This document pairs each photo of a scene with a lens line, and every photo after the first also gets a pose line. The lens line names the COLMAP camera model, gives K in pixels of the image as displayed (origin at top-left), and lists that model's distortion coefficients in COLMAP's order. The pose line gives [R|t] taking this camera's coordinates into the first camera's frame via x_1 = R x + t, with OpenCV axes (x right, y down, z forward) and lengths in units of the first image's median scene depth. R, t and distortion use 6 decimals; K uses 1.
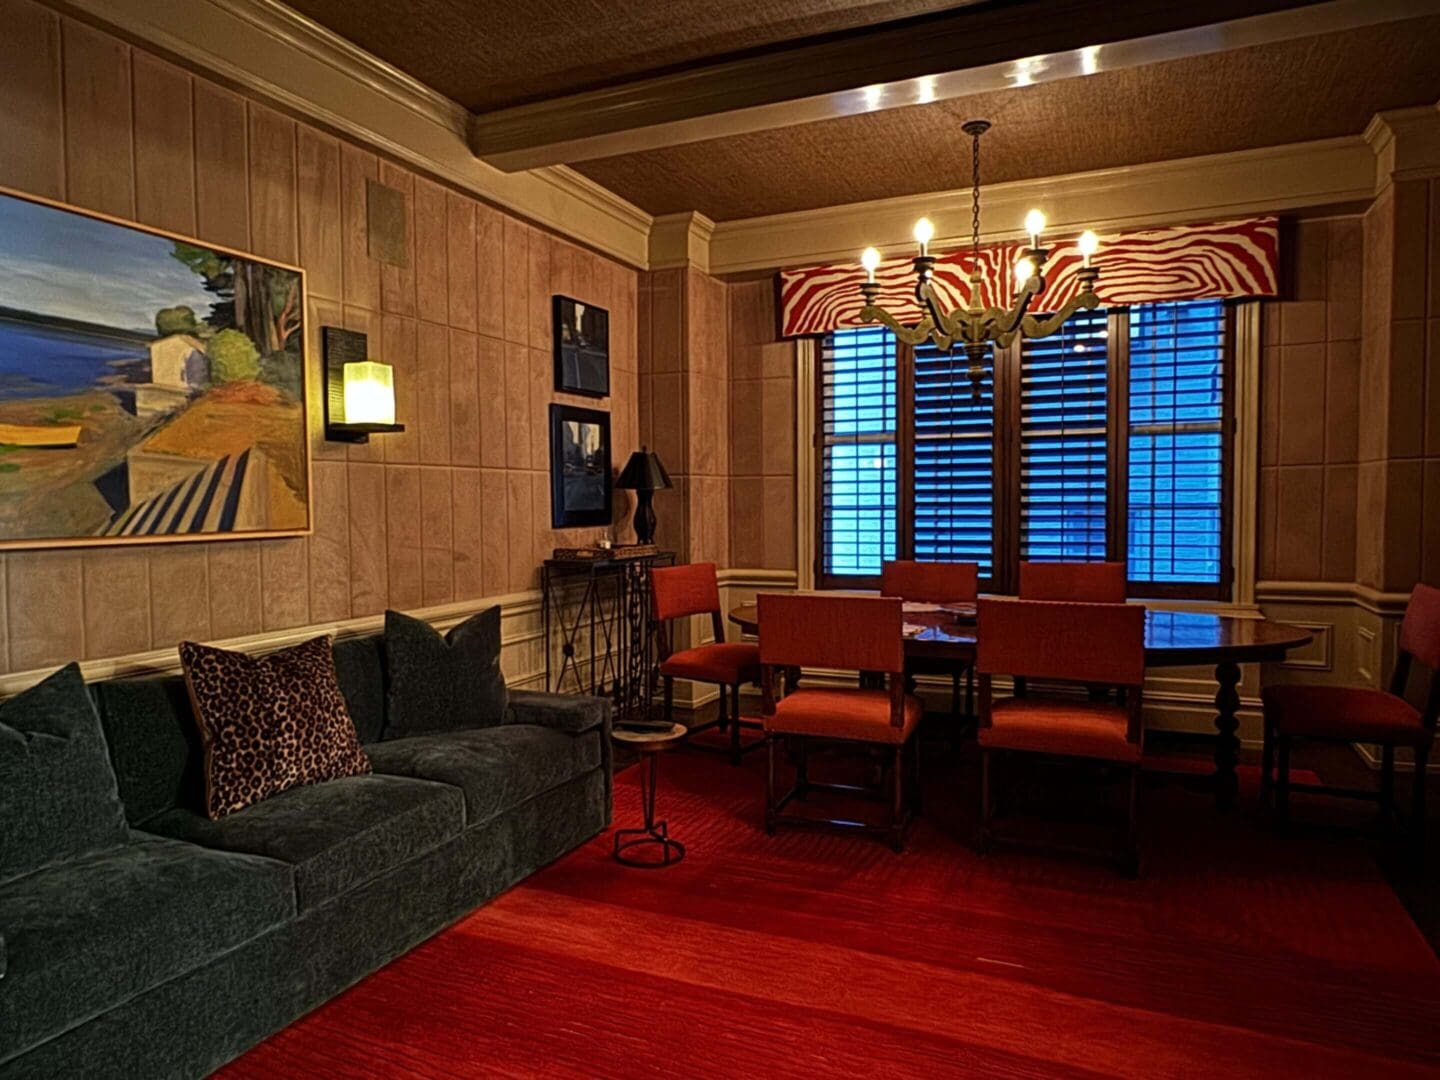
lens RADIAL K [[929.4, 0, 718.5], [0, 929.4, 541.4], [0, 0, 1]] dist [-0.015478, 0.001200]
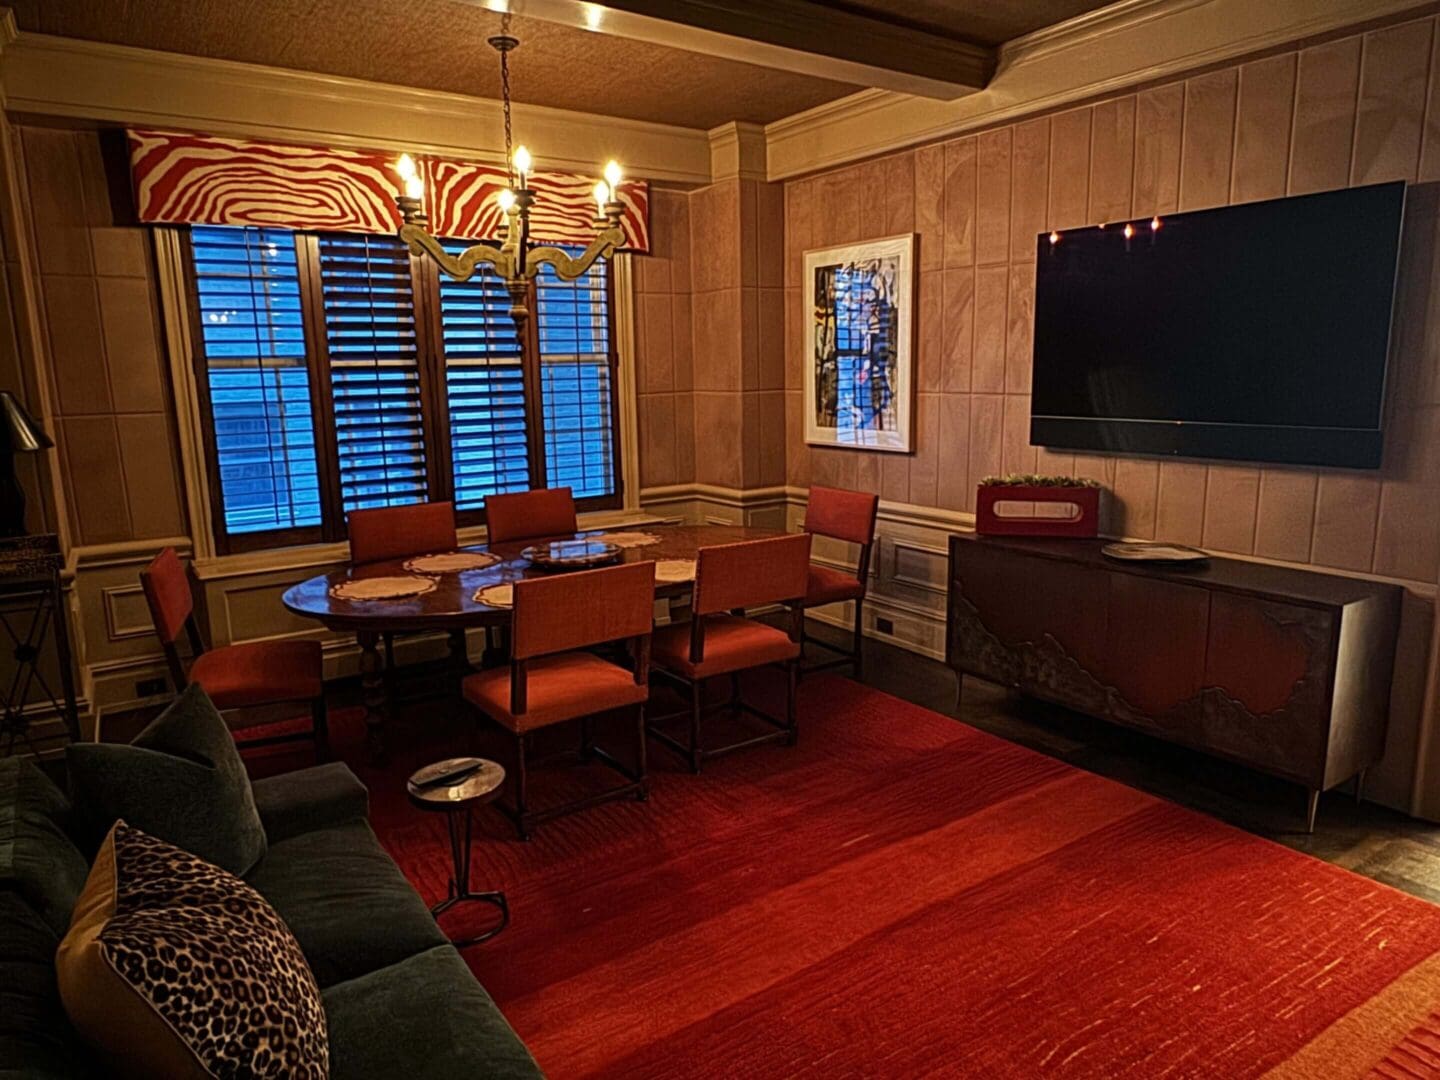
lens RADIAL K [[929.4, 0, 719.5], [0, 929.4, 537.9], [0, 0, 1]] dist [-0.015478, 0.001200]
pose [[0.526814, -0.154473, 0.835826, -0.380792], [0.051695, 0.987350, 0.149894, -0.069445], [-0.848407, -0.035758, 0.528135, 0.254005]]
